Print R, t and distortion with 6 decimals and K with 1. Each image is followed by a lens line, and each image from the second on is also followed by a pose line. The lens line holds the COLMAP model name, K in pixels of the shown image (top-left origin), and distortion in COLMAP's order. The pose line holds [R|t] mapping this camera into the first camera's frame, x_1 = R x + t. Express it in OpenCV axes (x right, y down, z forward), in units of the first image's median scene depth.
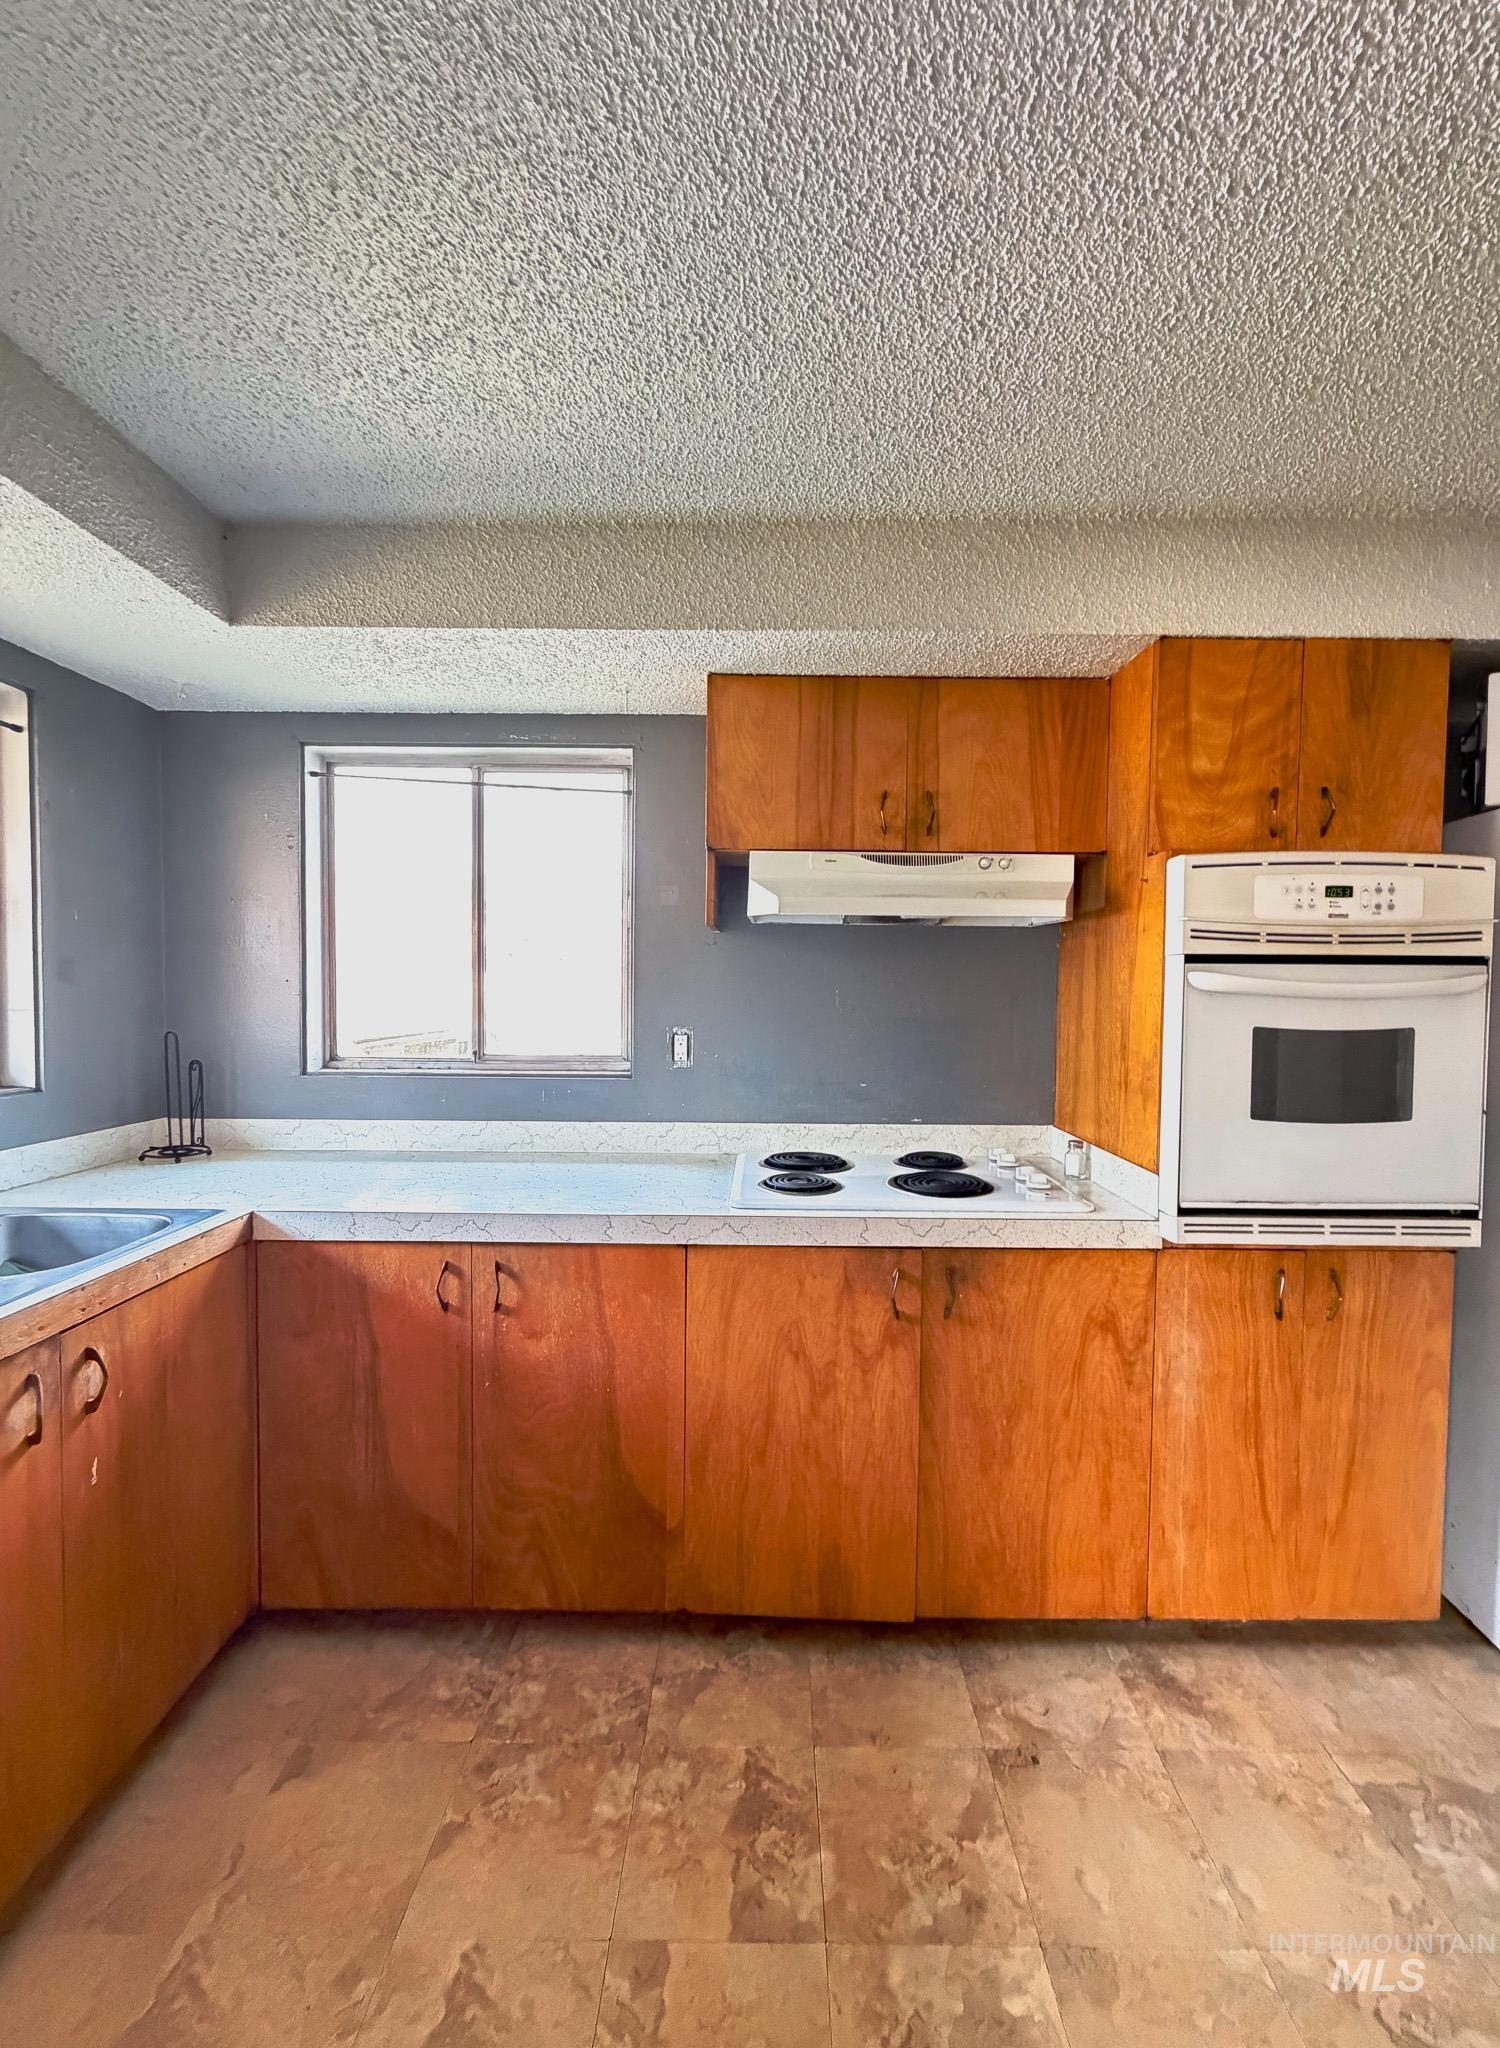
lens RADIAL K [[827.1, 0, 757.2], [0, 827.1, 1021.8], [0, 0, 1]] dist [0.000951, -0.000203]
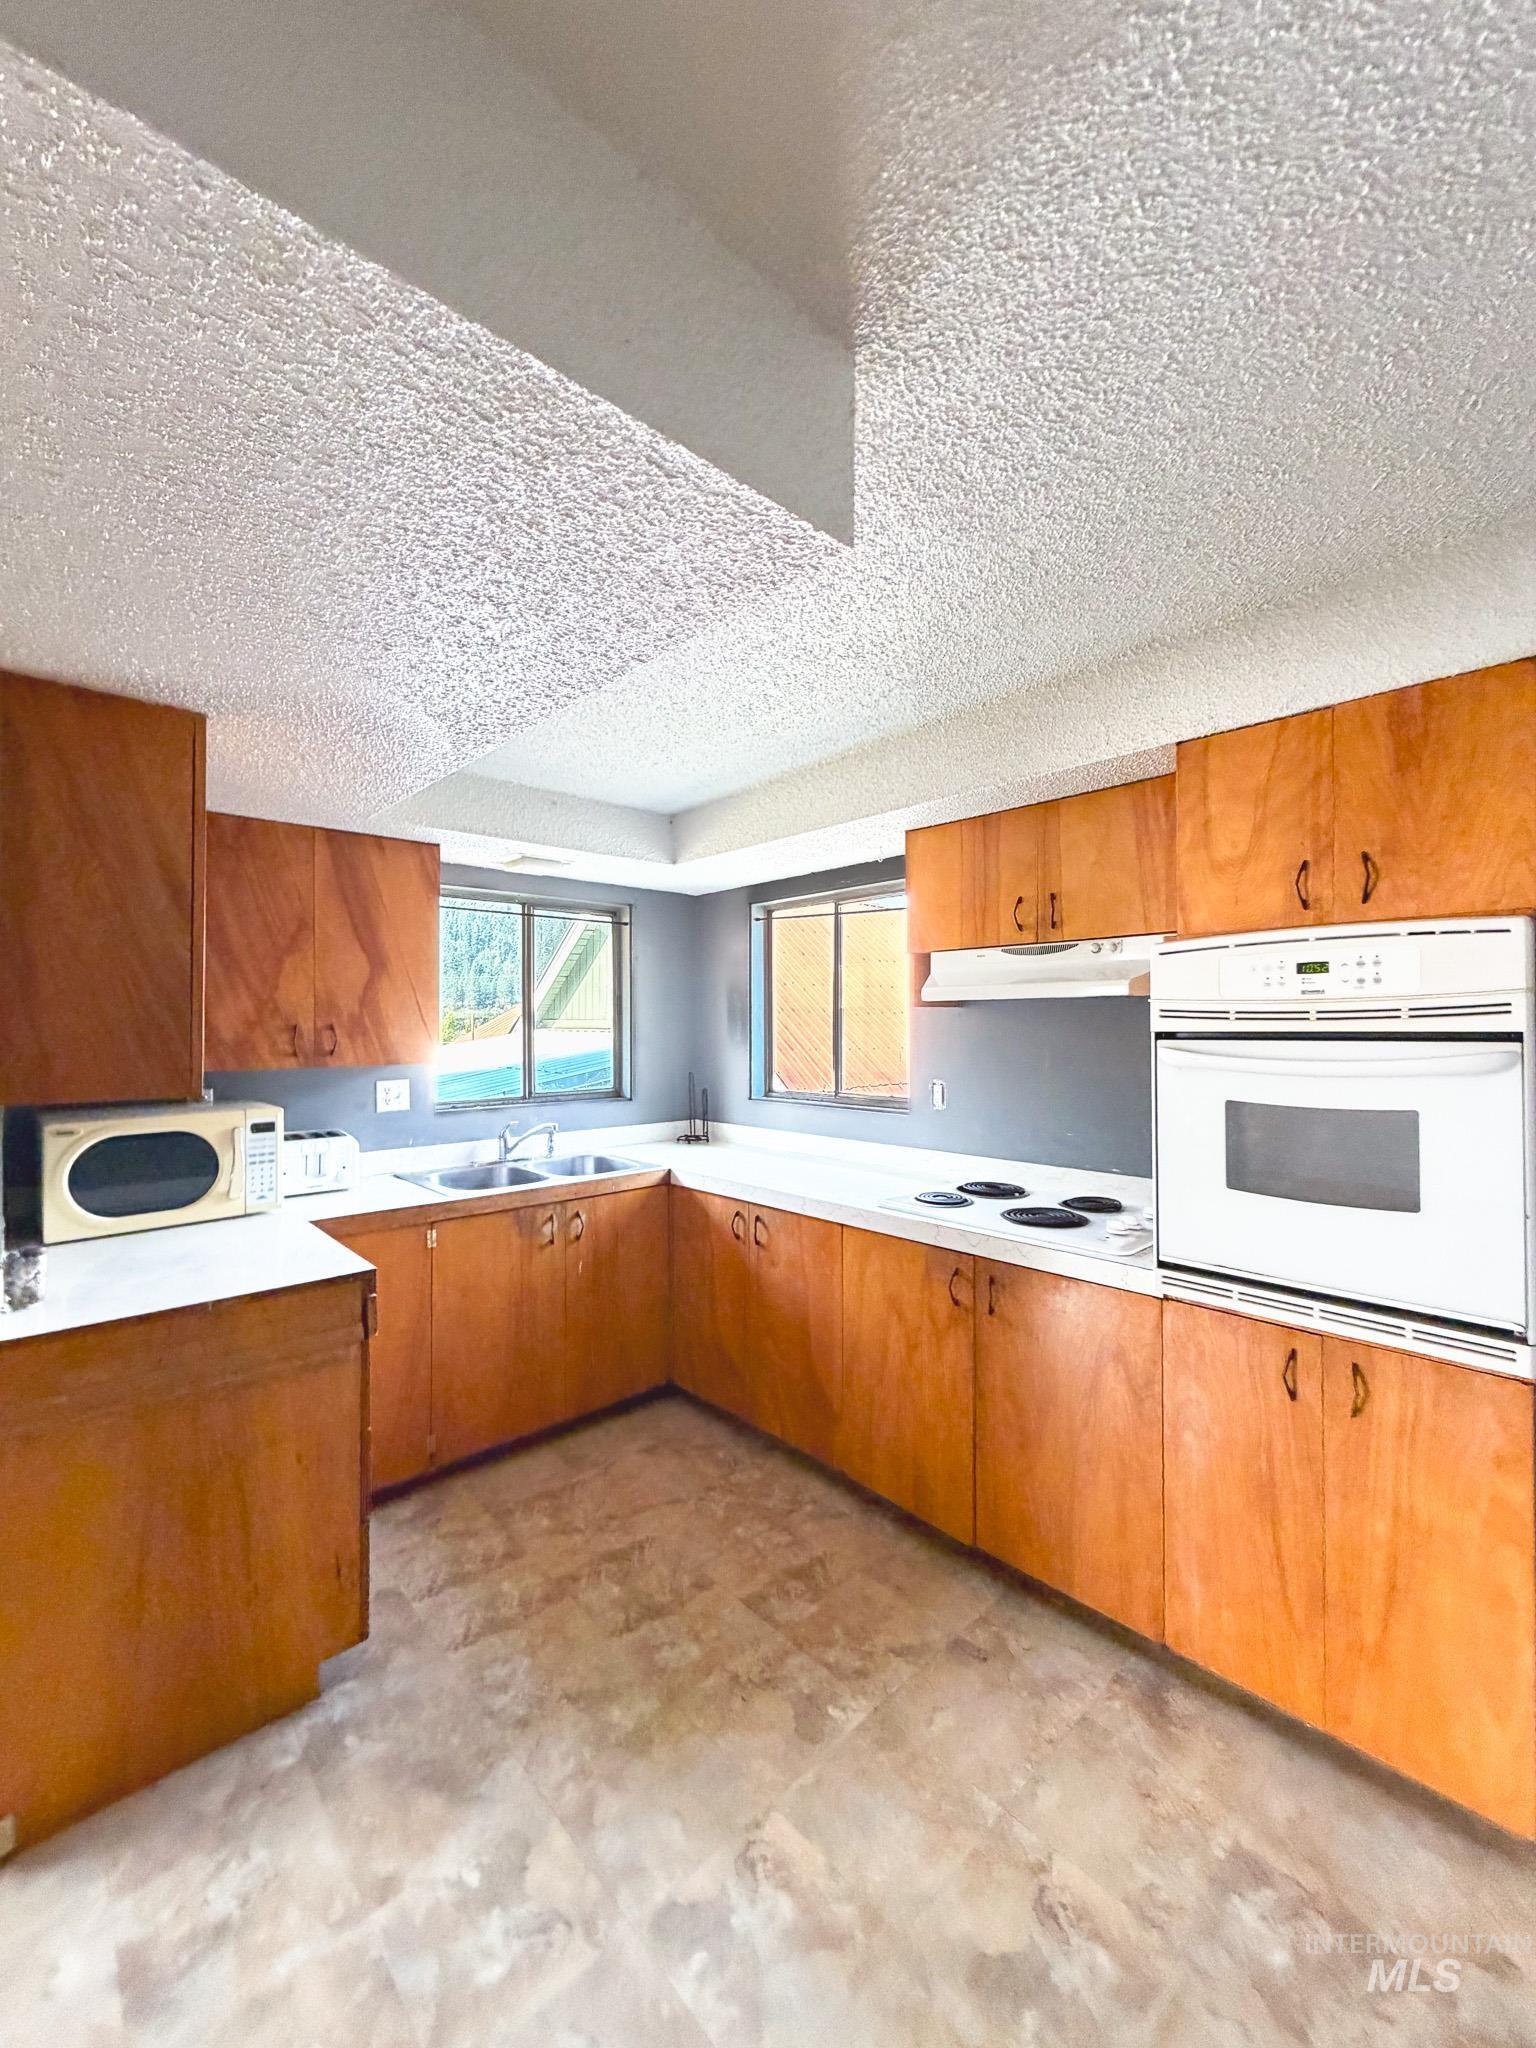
lens RADIAL K [[813.7, 0, 761.2], [0, 813.7, 1019.1], [0, 0, 1]] dist [-0.000745, 0.000200]
pose [[0.678340, -0.018729, -0.734509, 0.922134], [-0.016709, 0.999023, -0.040906, -0.042704], [0.734558, 0.040021, 0.677364, -0.136507]]
